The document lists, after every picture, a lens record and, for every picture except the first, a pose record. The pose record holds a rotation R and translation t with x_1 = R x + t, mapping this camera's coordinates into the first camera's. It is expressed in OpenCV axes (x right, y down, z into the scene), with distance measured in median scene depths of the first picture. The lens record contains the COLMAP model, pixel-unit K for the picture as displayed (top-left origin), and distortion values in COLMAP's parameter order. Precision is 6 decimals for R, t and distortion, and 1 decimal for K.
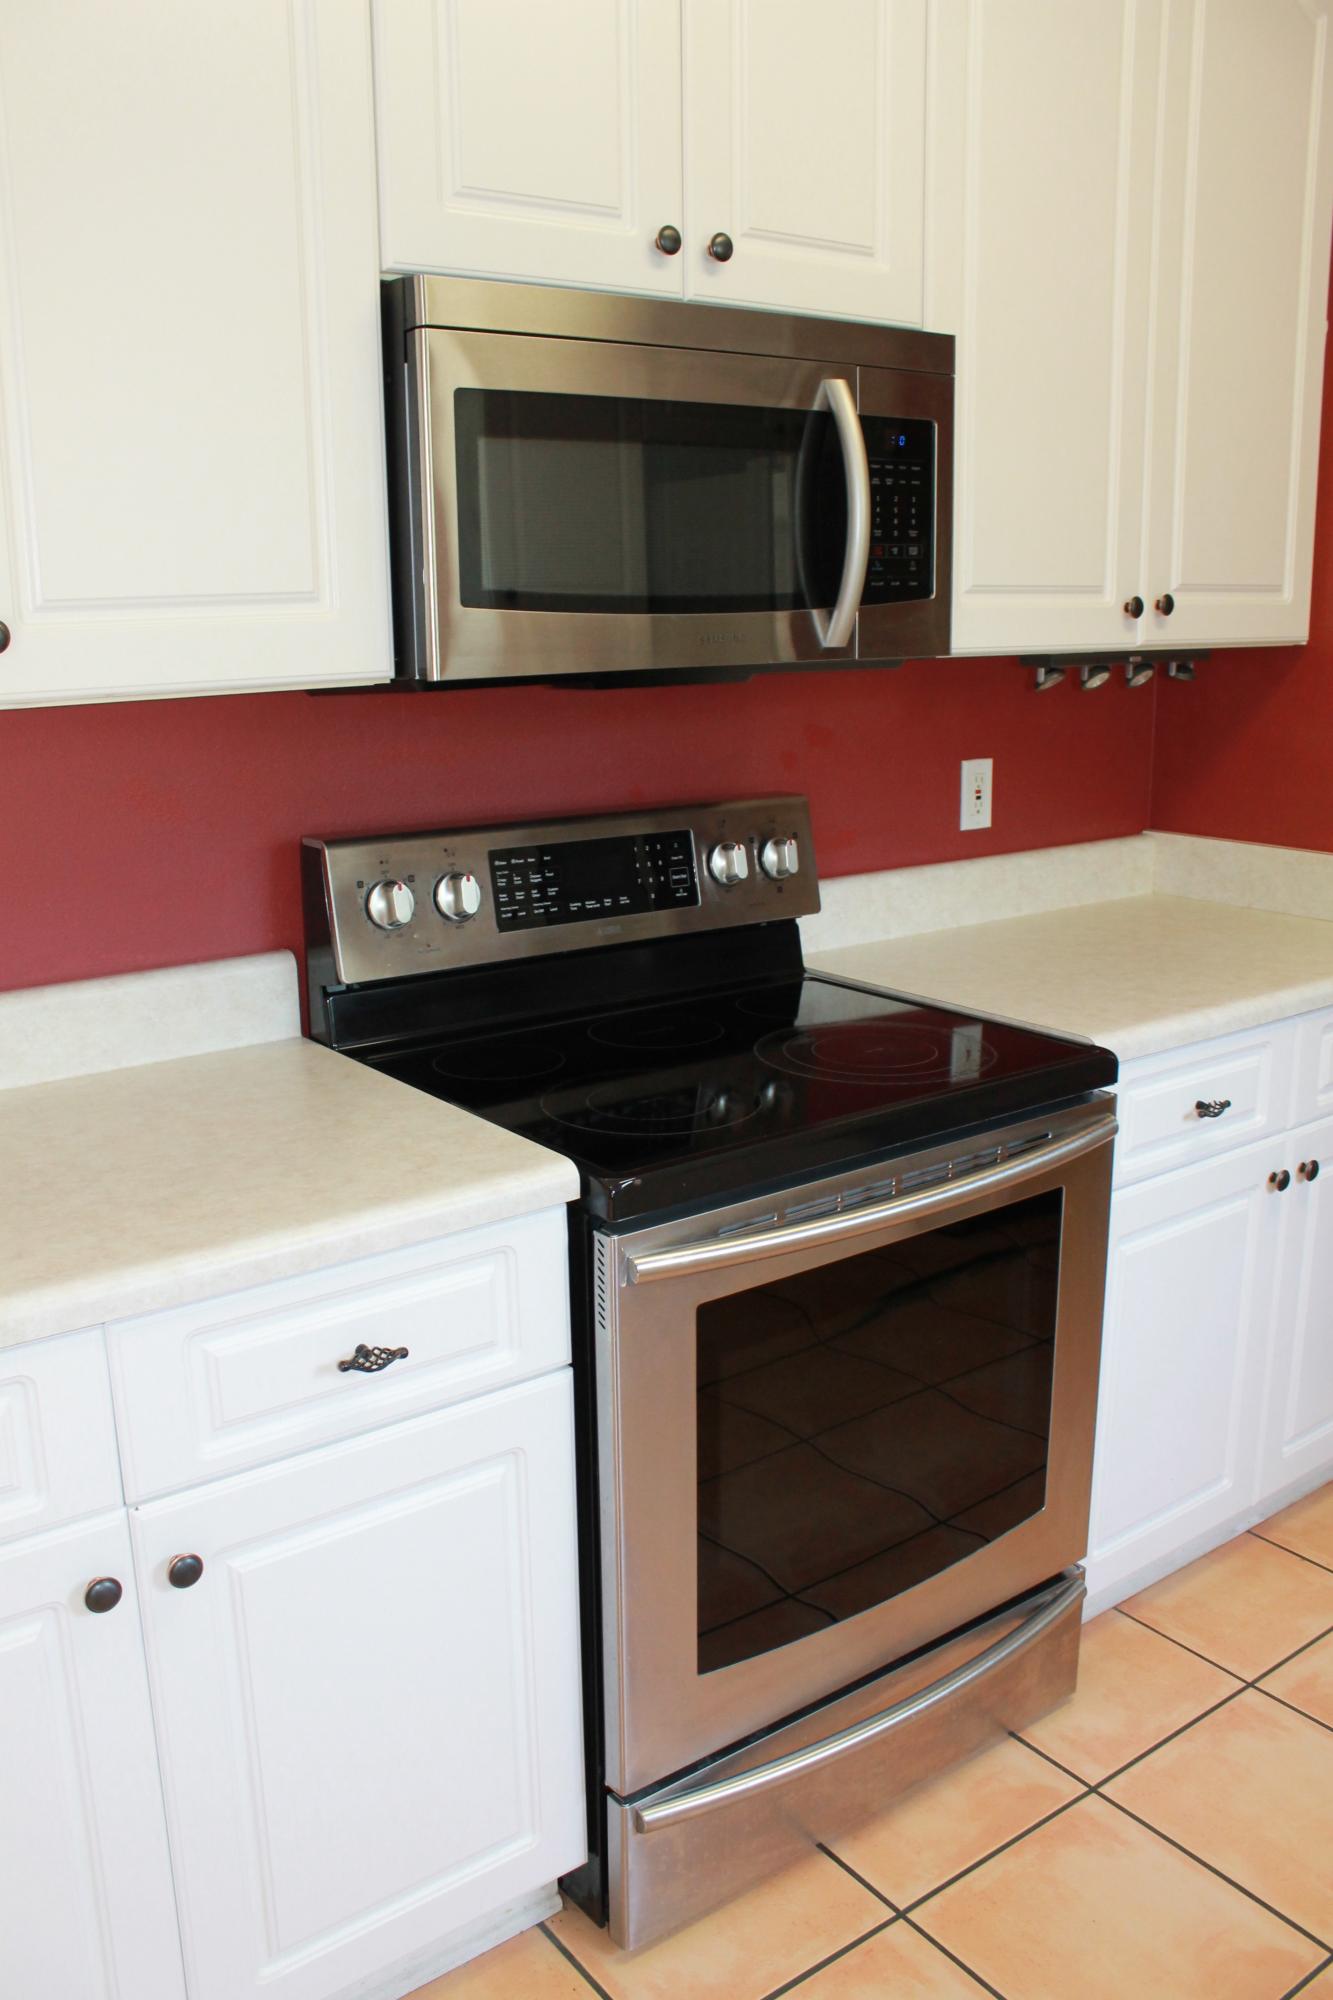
lens RADIAL K [[1666.0, 0, 664.9], [0, 1666.0, 983.2], [0, 0, 1]] dist [-0.121284, 0.066143]
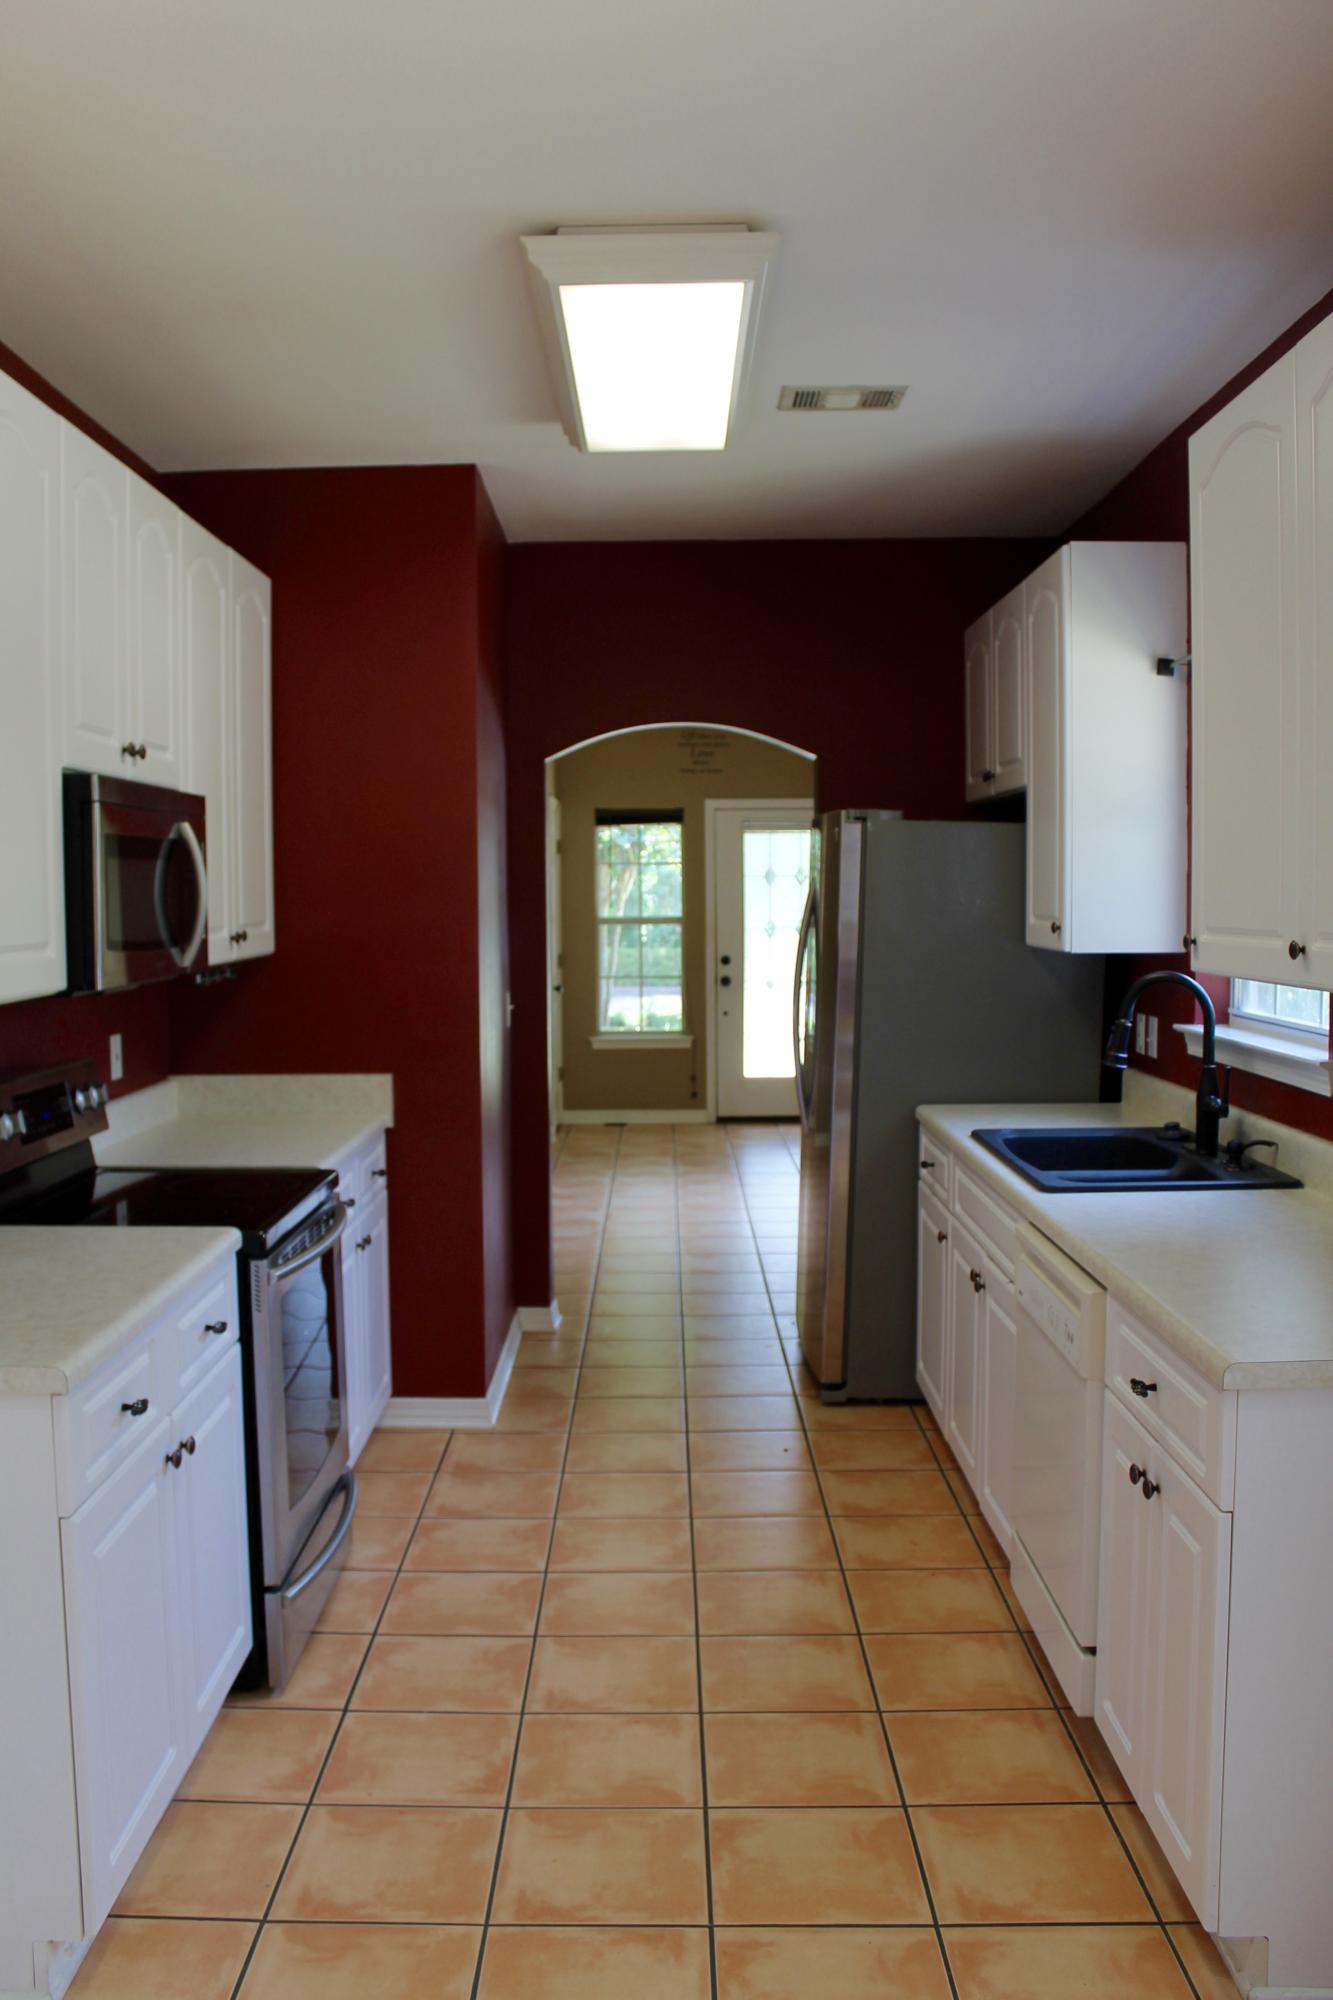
lens RADIAL K [[1666.0, 0, 667.4], [0, 1666.0, 1004.1], [0, 0, 1]] dist [-0.121284, 0.066143]
pose [[0.594543, -0.048426, 0.802604, -0.909278], [0.182889, 0.980165, -0.076339, 0.062458], [-0.782988, 0.192175, 0.591607, -0.414403]]
